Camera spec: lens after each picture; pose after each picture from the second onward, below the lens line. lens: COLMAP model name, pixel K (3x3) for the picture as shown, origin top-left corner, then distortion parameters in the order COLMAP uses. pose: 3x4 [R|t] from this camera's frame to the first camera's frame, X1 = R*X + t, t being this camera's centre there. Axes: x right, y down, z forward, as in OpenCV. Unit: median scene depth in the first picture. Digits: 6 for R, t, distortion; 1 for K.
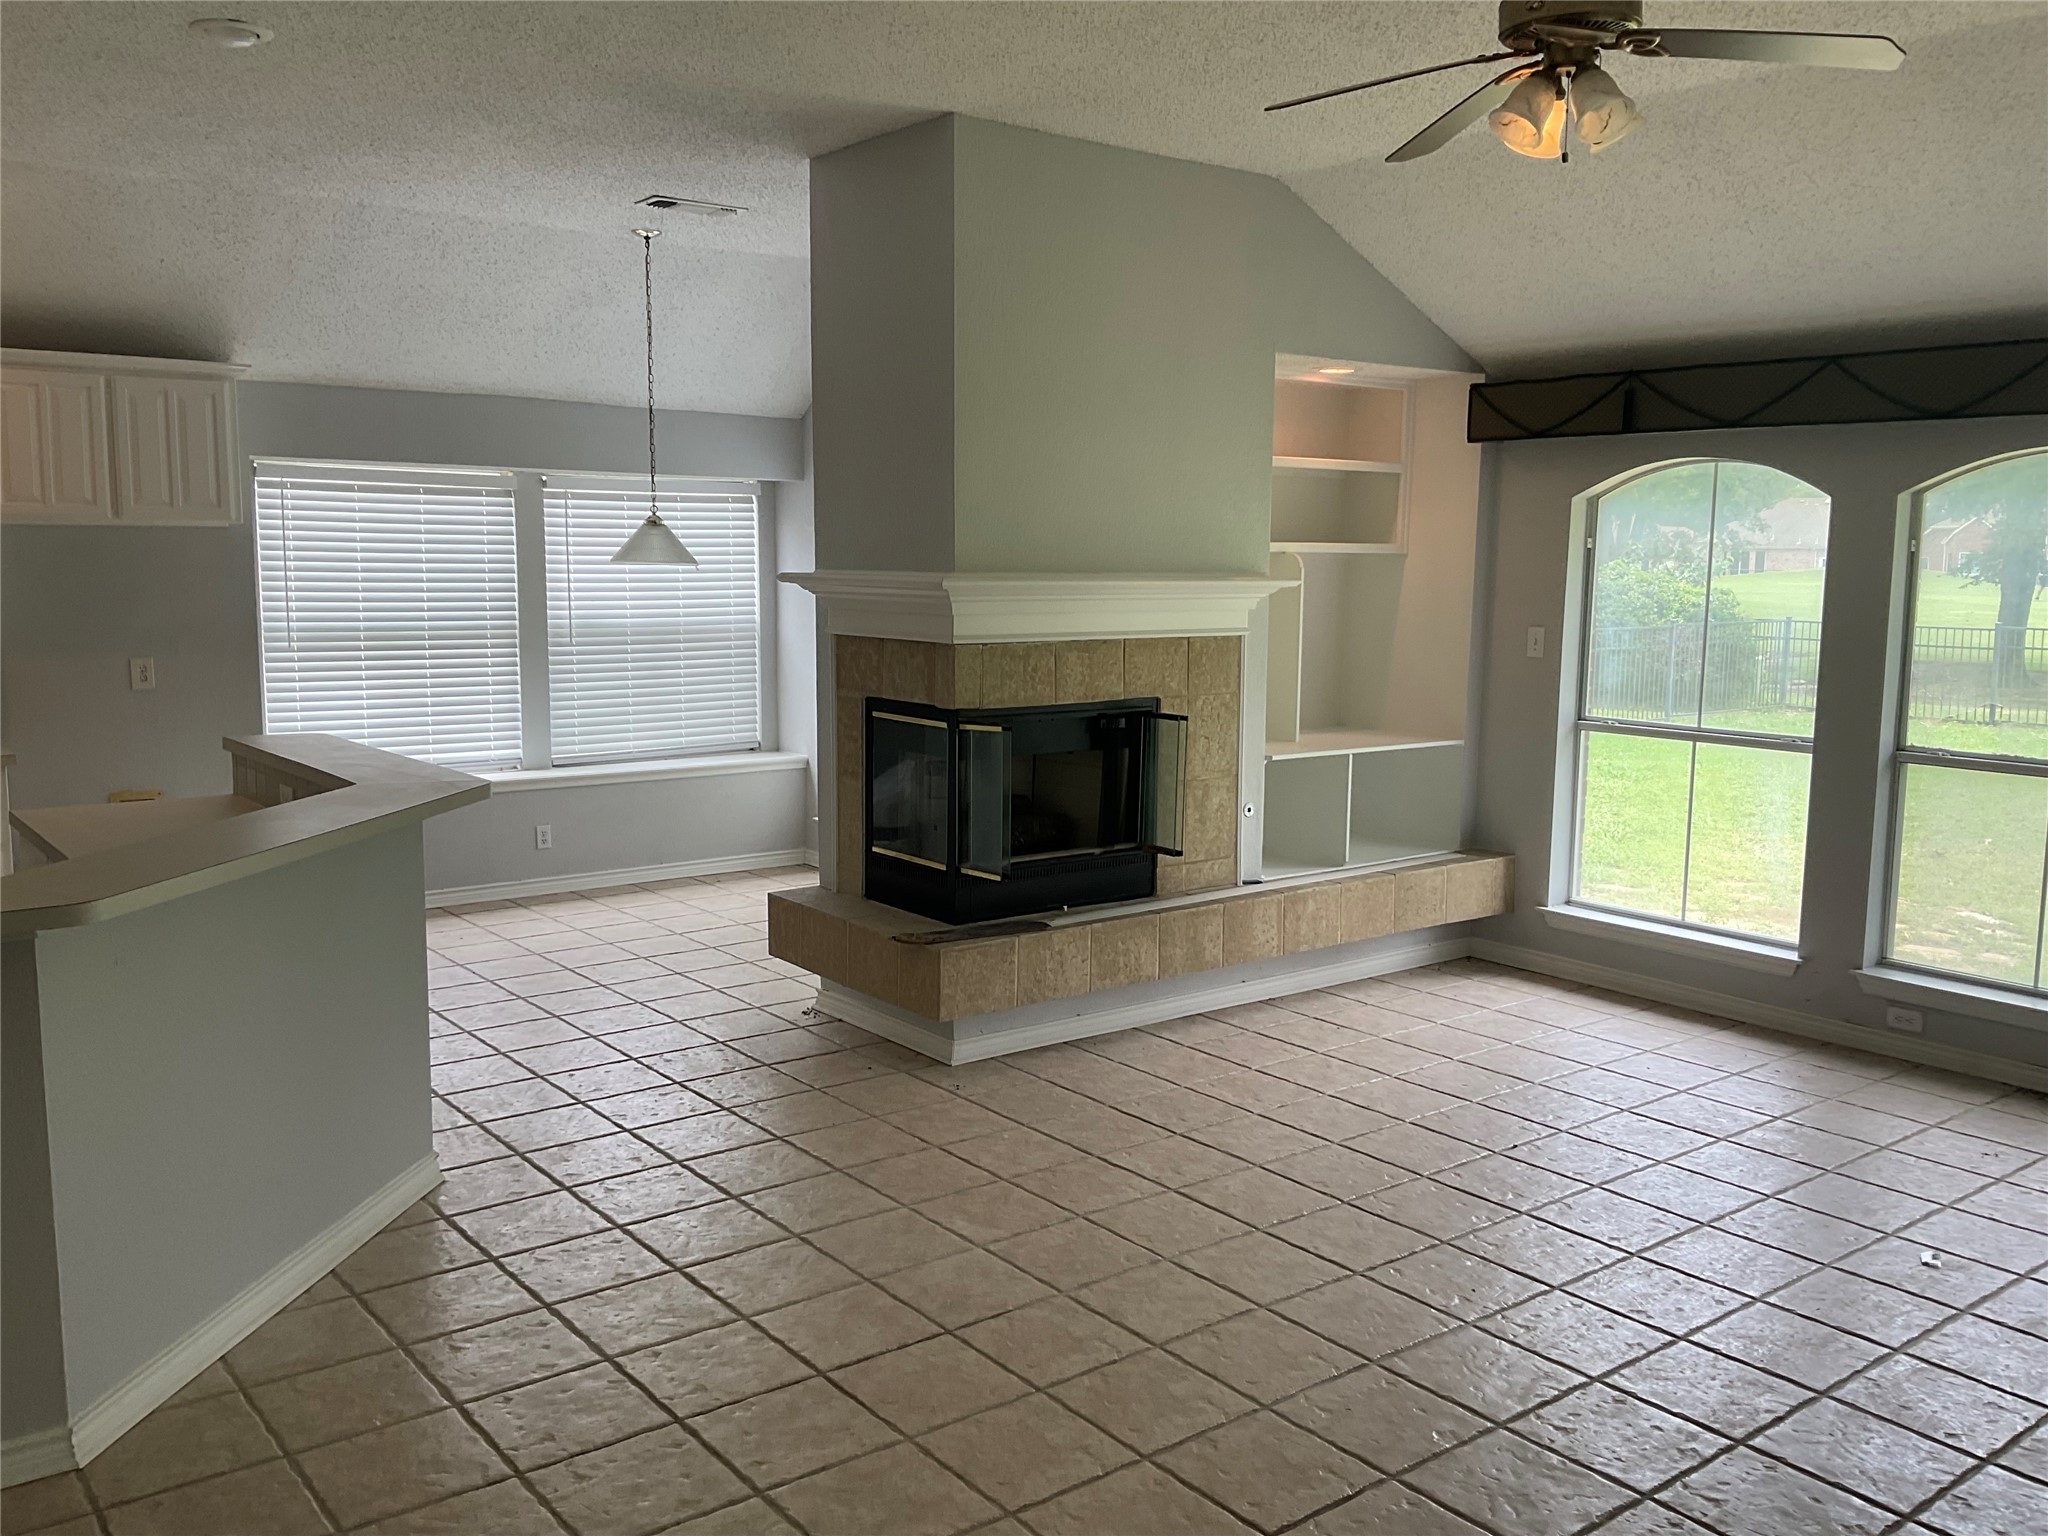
lens RADIAL K [[1713.1, 0, 1013.0], [0, 1713.1, 779.0], [0, 0, 1]] dist [0.045236, -0.027421]
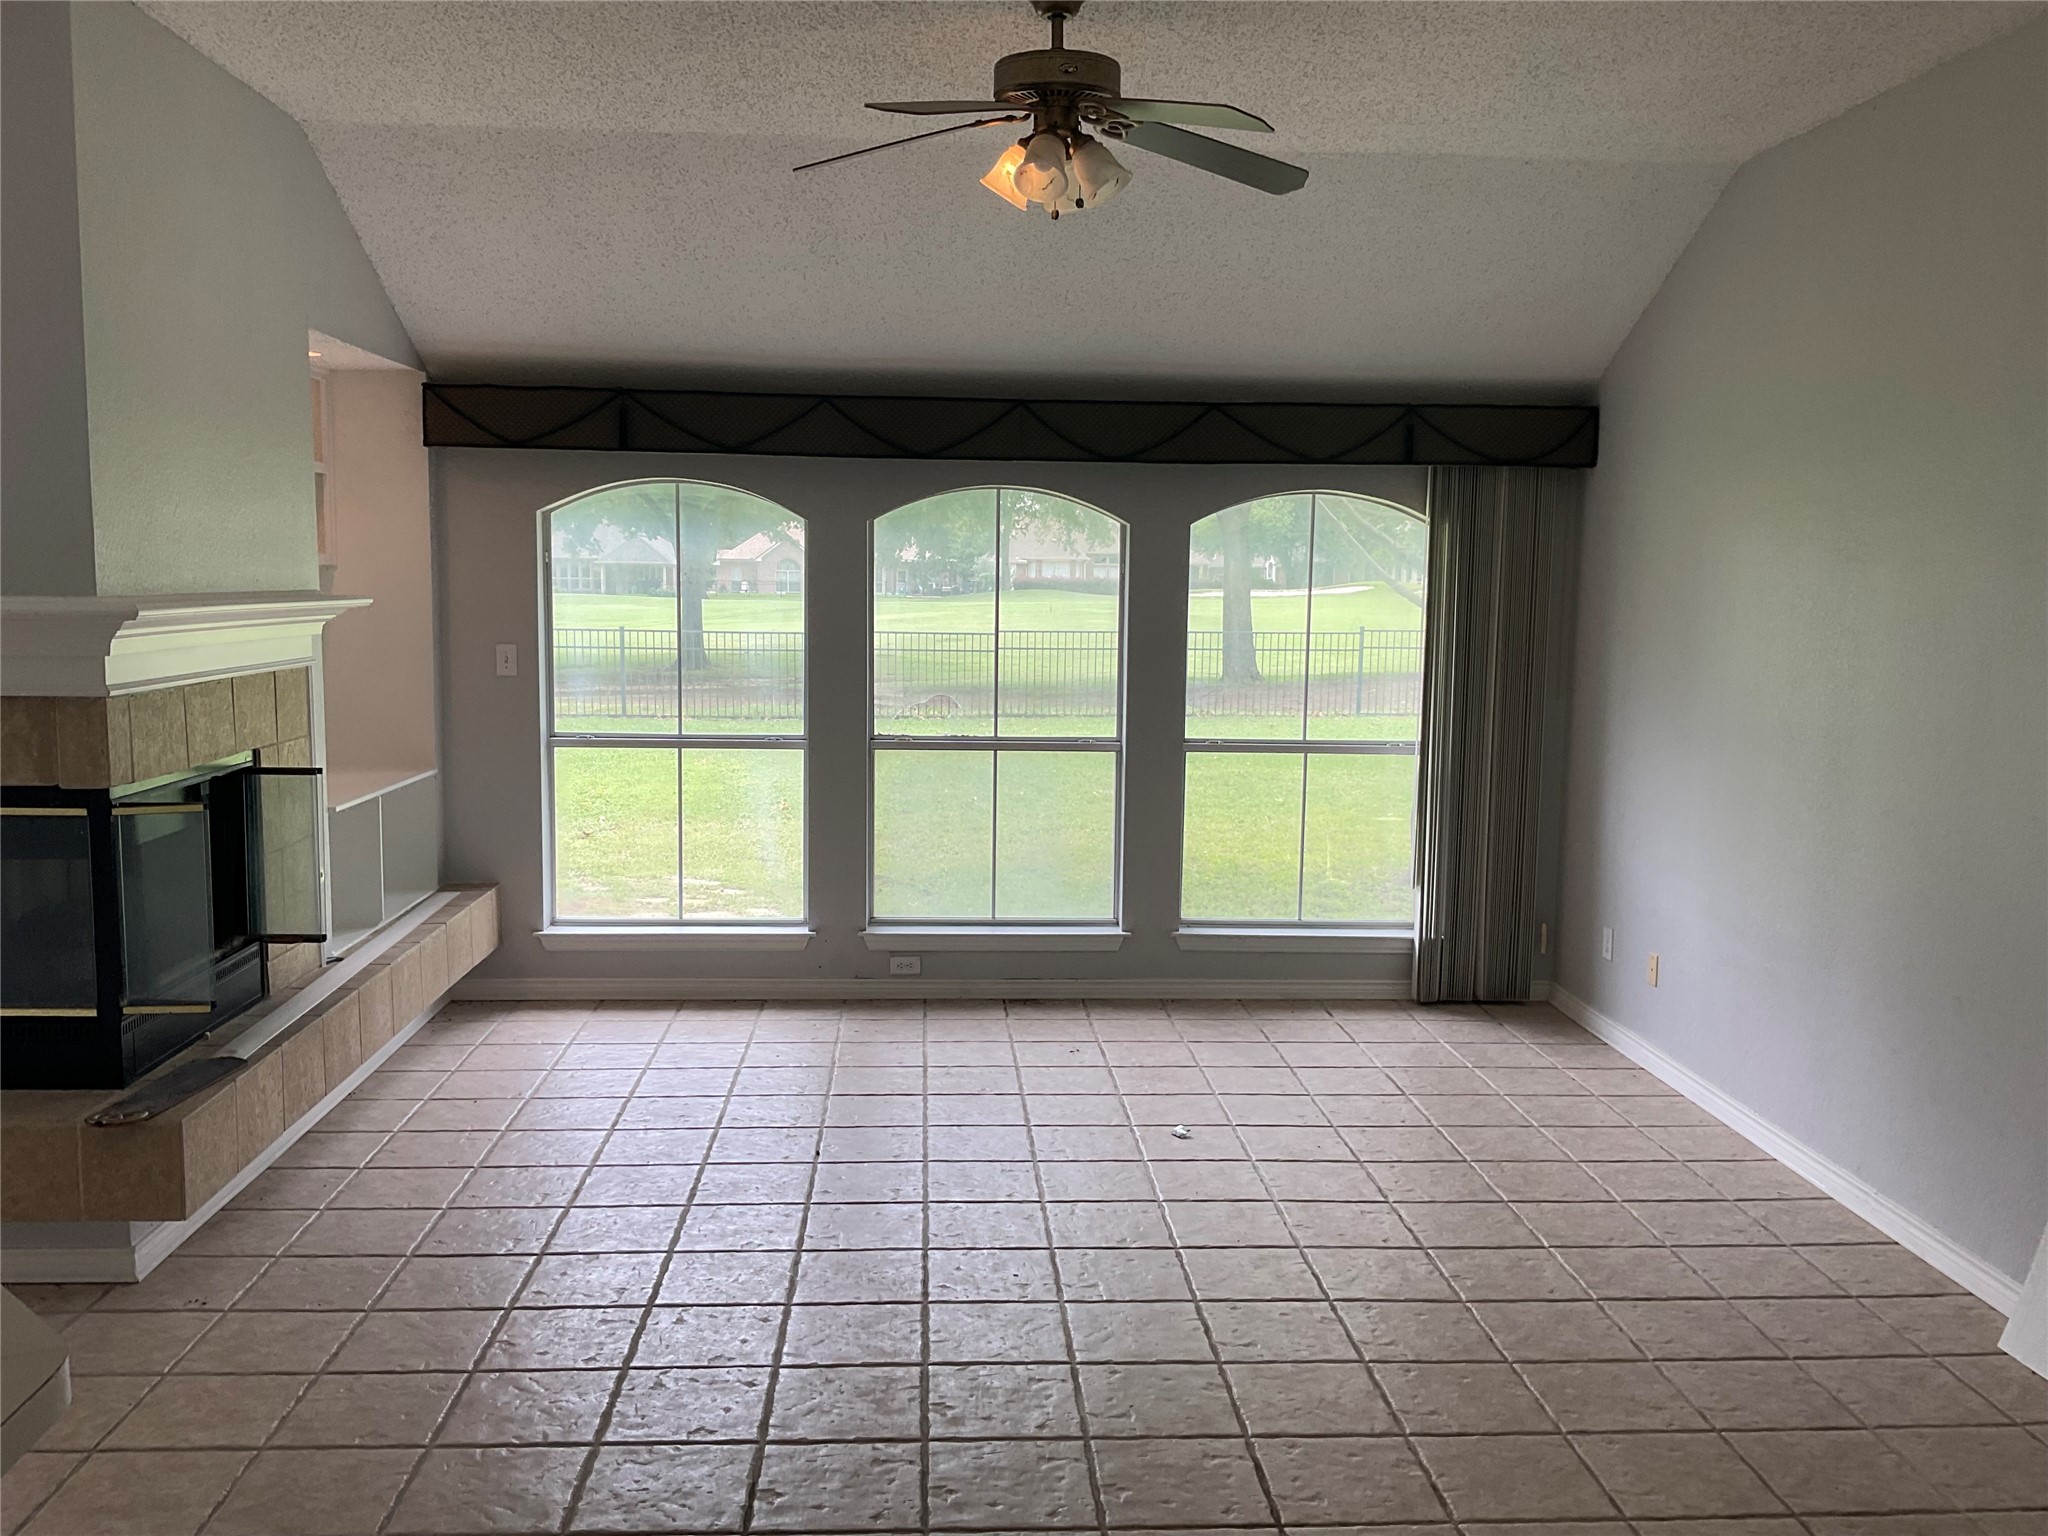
lens RADIAL K [[1713.1, 0, 1052.0], [0, 1713.1, 780.1], [0, 0, 1]] dist [0.045236, -0.027421]
pose [[0.556790, -0.102833, 0.824263, -0.357979], [0.103423, 0.993168, 0.054043, -0.037060], [-0.824190, 0.055157, 0.563621, 0.236784]]
